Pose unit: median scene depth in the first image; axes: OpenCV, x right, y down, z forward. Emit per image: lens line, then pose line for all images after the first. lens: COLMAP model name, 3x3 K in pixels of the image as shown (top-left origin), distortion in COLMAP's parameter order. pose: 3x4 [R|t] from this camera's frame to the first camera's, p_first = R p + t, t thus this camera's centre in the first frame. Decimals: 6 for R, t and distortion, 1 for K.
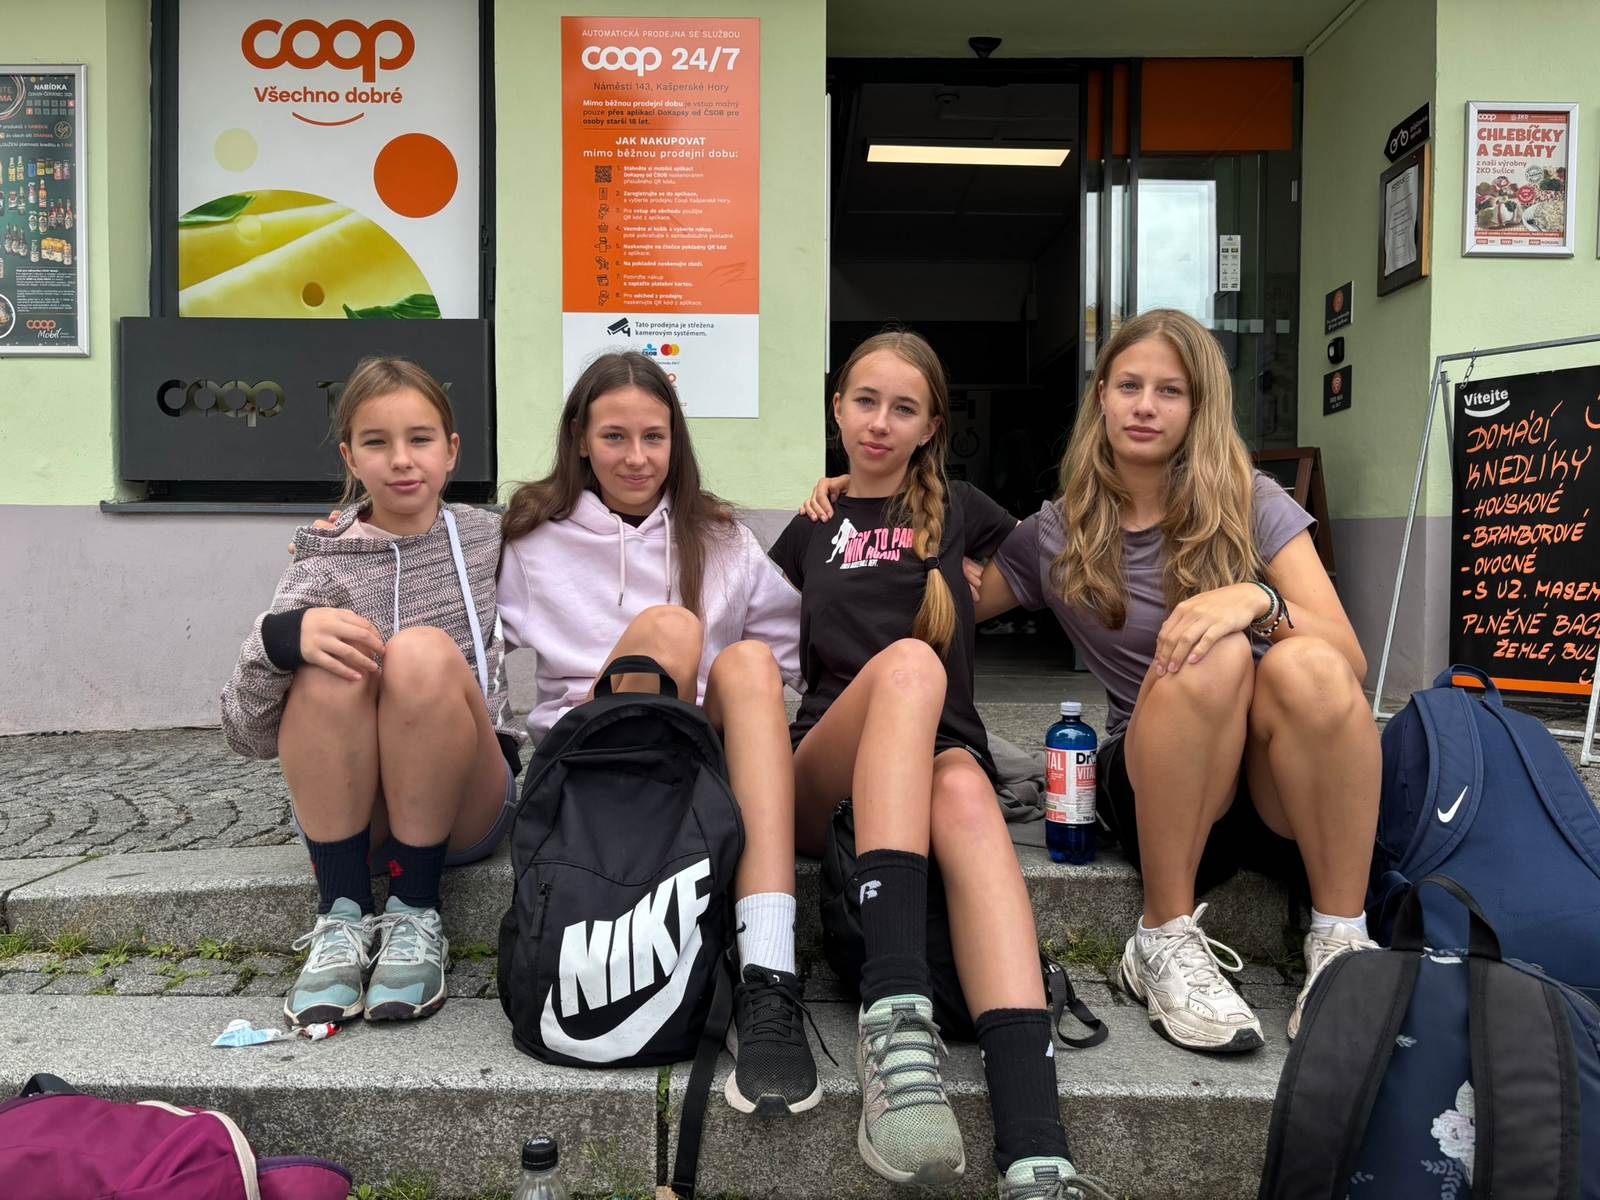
lens RADIAL K [[1217.7, 0, 800.0], [0, 1217.7, 600.0], [0, 0, 1]] dist [-0.002508, 0.008613]
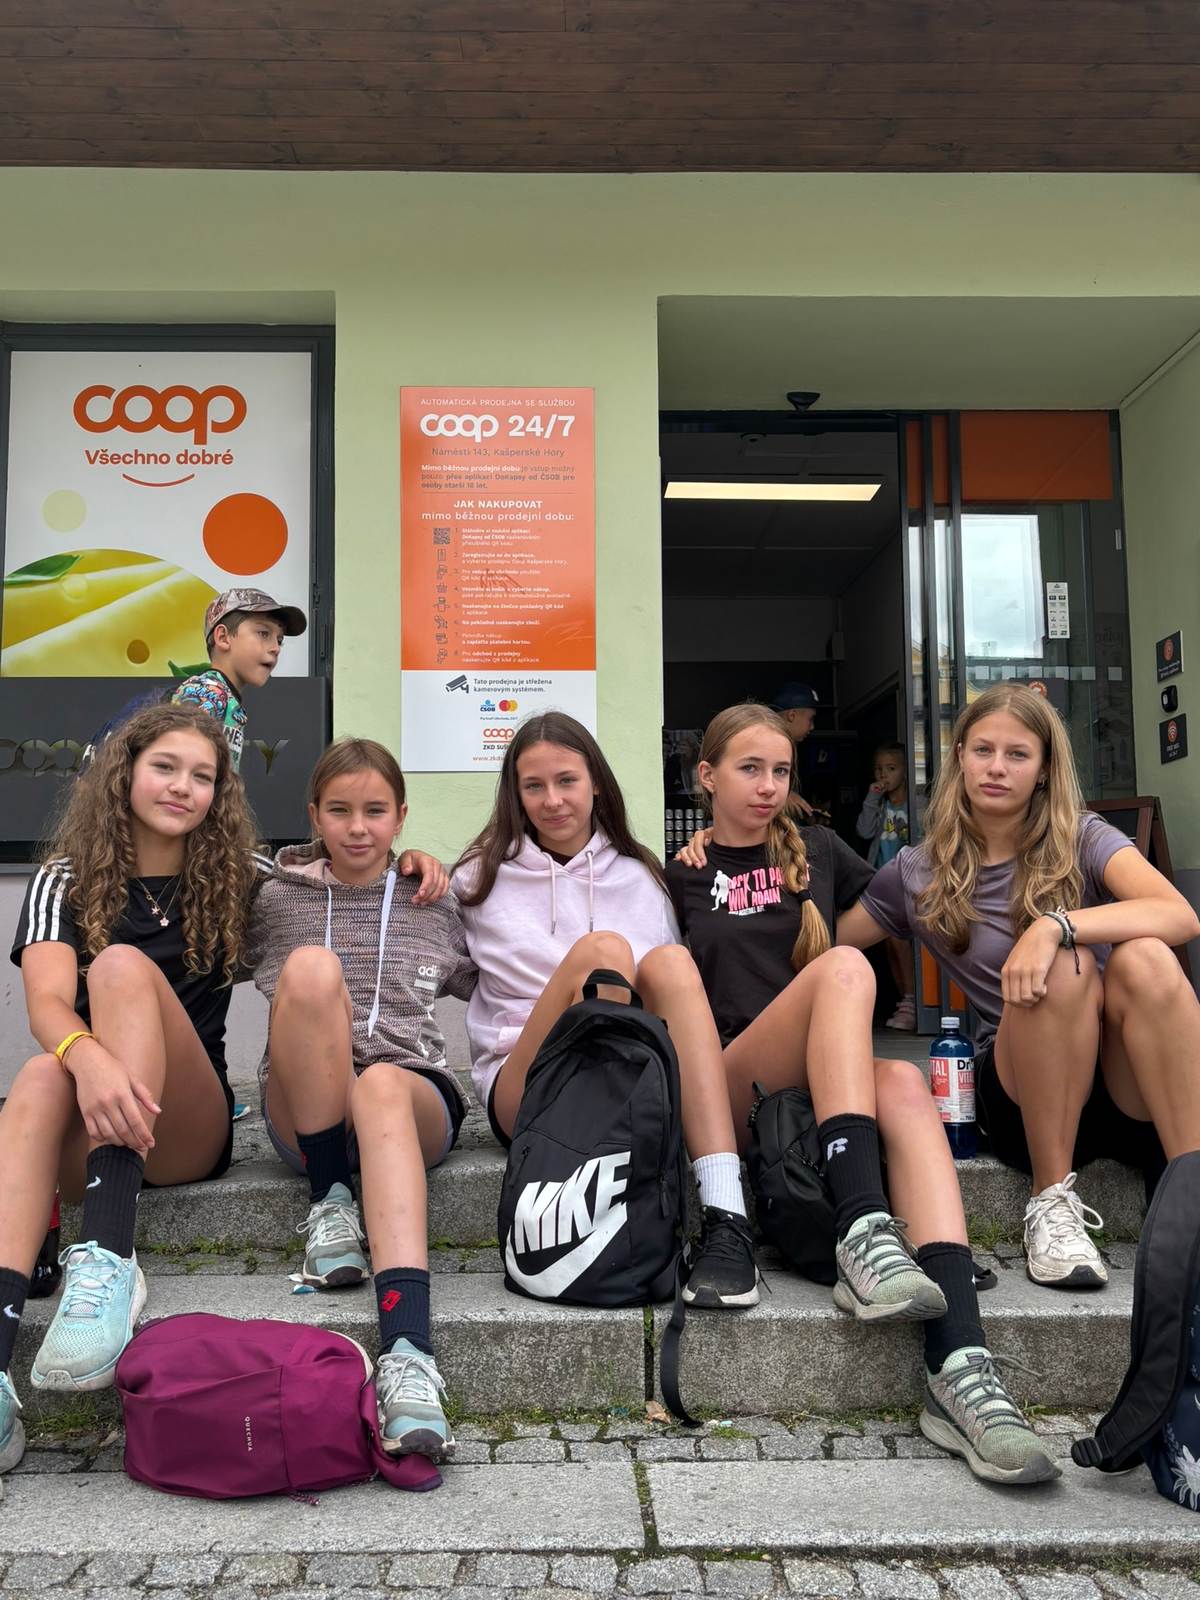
lens RADIAL K [[1481.4, 0, 592.2], [0, 1481.4, 805.9], [0, 0, 1]] dist [0.075963, -0.254598]
pose [[0.999455, -0.009904, 0.031483, -0.077465], [0.013664, 0.992487, -0.121583, 0.025219], [-0.030042, 0.121947, 0.992082, -0.202751]]
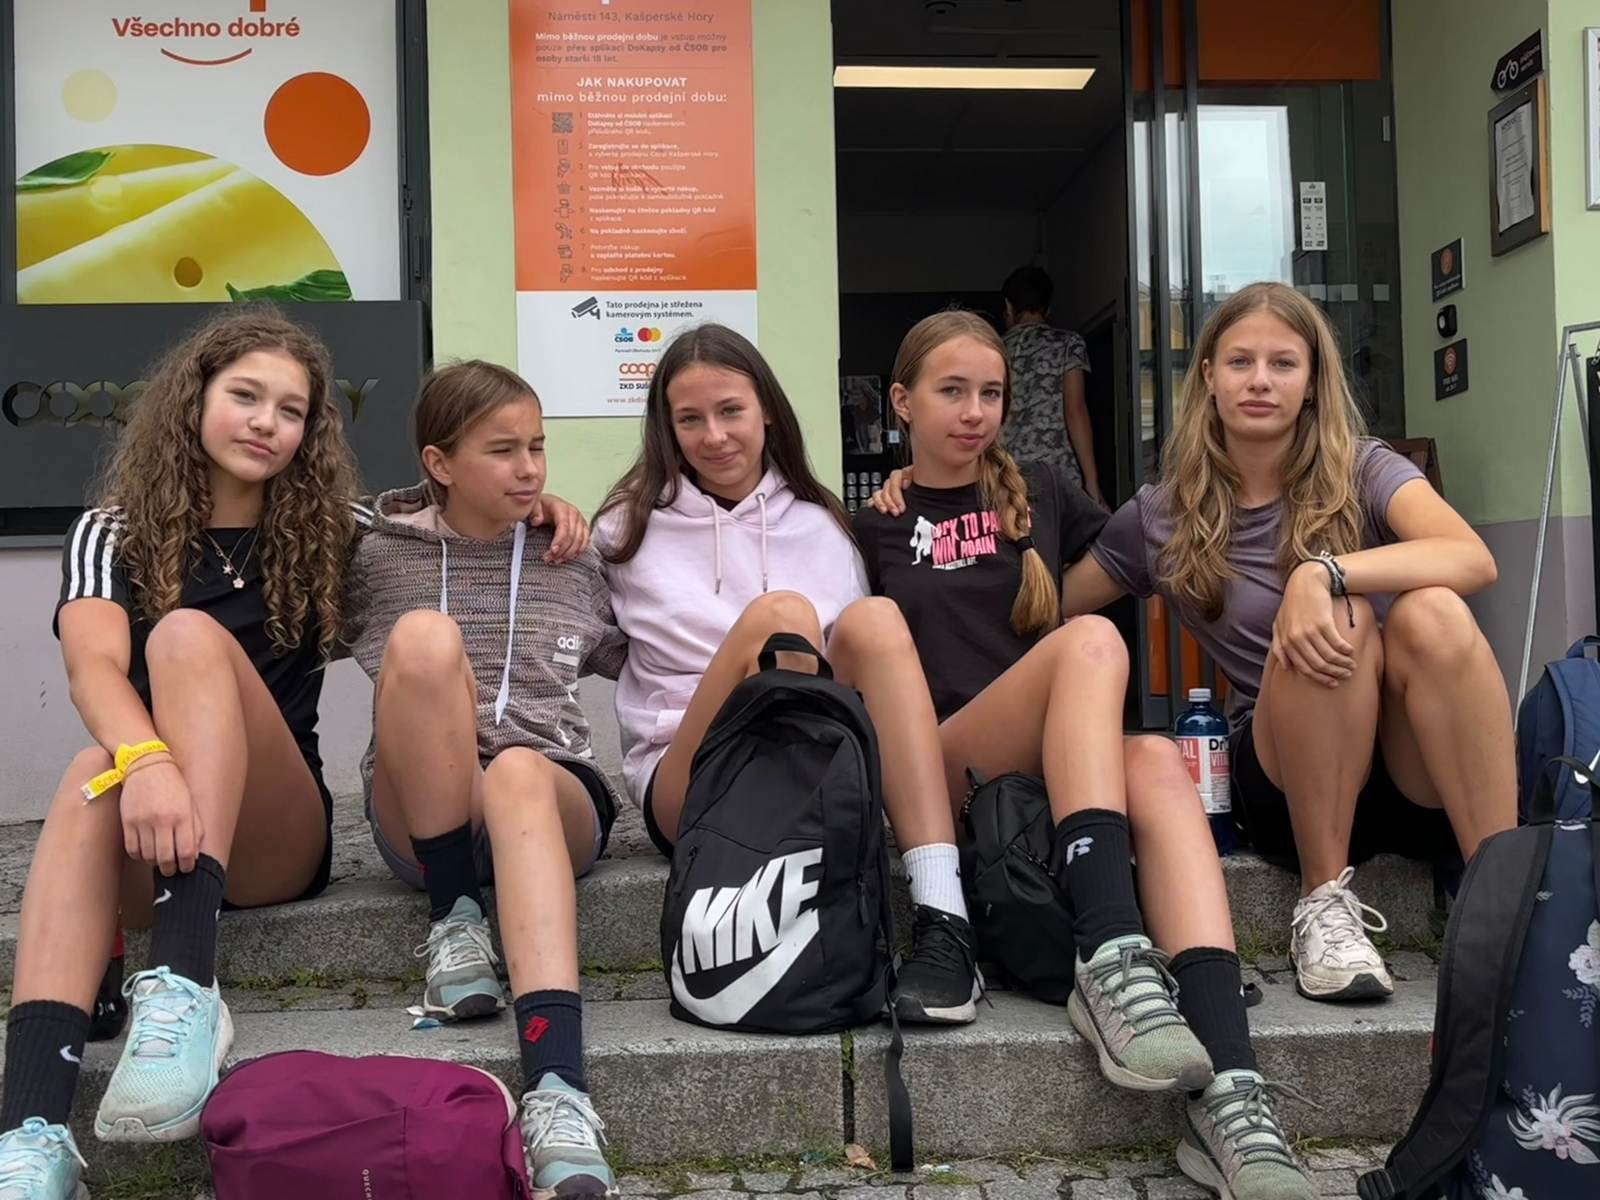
lens RADIAL K [[1775.2, 0, 799.9], [0, 1775.2, 592.8], [0, 0, 1]] dist [0.123642, -0.442341]
pose [[0.997657, -0.026031, 0.063273, -0.086623], [0.029686, 0.997902, -0.057536, 0.038976], [-0.061642, 0.059279, 0.996336, -0.187192]]
